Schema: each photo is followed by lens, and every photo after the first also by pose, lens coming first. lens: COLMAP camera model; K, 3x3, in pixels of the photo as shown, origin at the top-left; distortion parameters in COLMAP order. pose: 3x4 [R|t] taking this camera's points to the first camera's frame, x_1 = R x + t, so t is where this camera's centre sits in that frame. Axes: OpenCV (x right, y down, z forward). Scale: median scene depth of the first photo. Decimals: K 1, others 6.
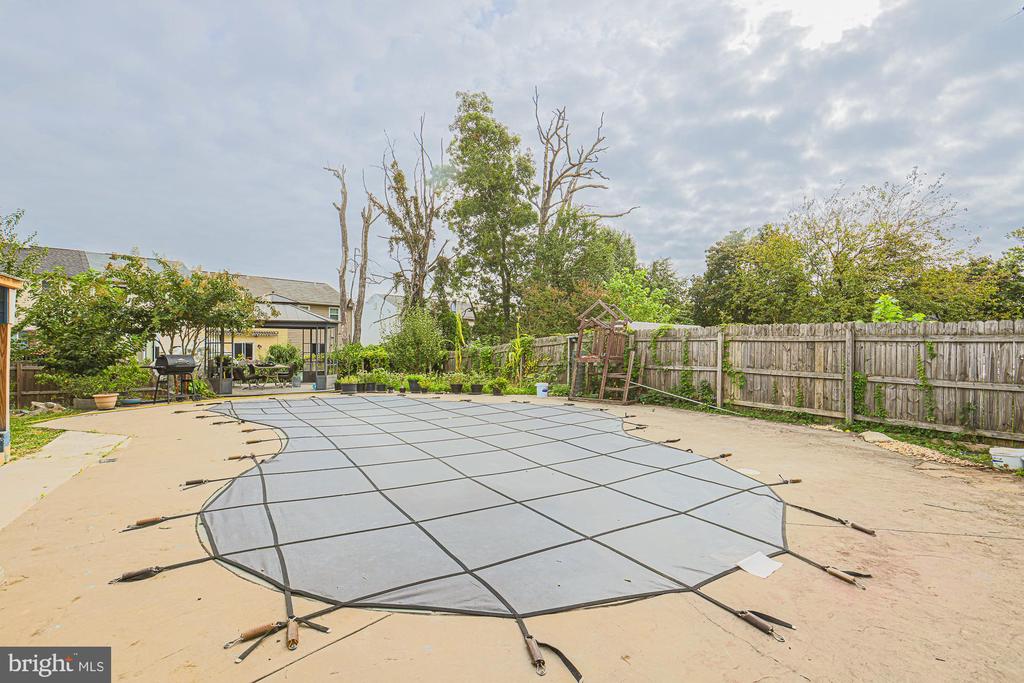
lens RADIAL K [[484.8, 0, 507.8], [0, 484.8, 341.0], [0, 0, 1]] dist [-0.032942, -0.000287]
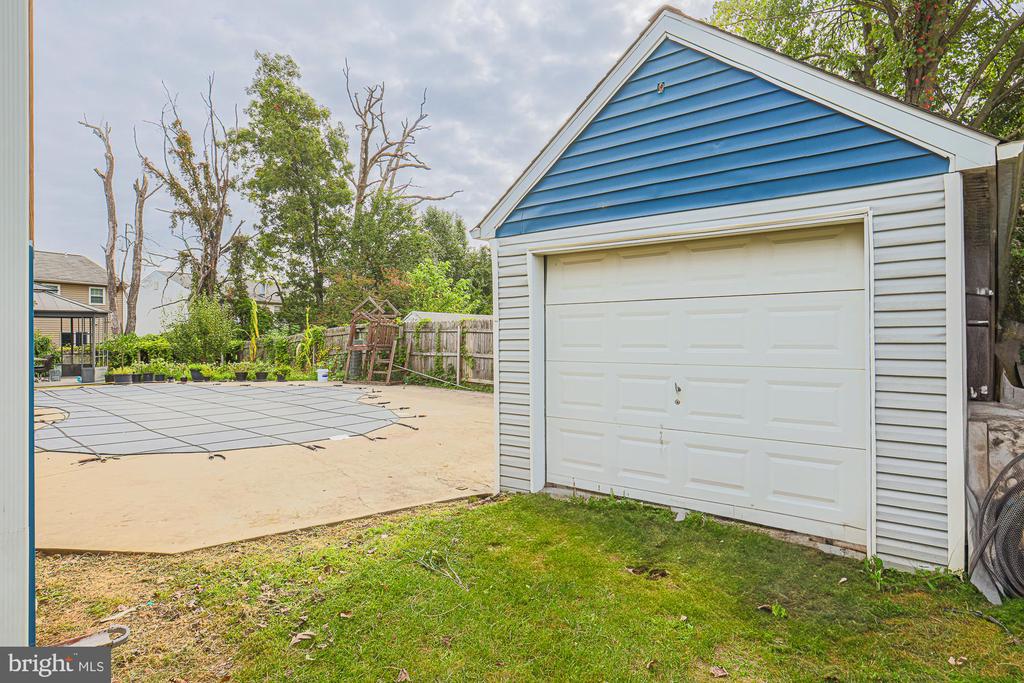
lens RADIAL K [[565.0, 0, 513.0], [0, 565.0, 338.6], [0, 0, 1]] dist [0.004894, 0.007926]
pose [[0.957610, -0.005280, 0.288020, 0.052115], [-0.000684, 0.999788, 0.020602, -0.005515], [-0.288067, -0.019926, 0.957403, -0.173441]]
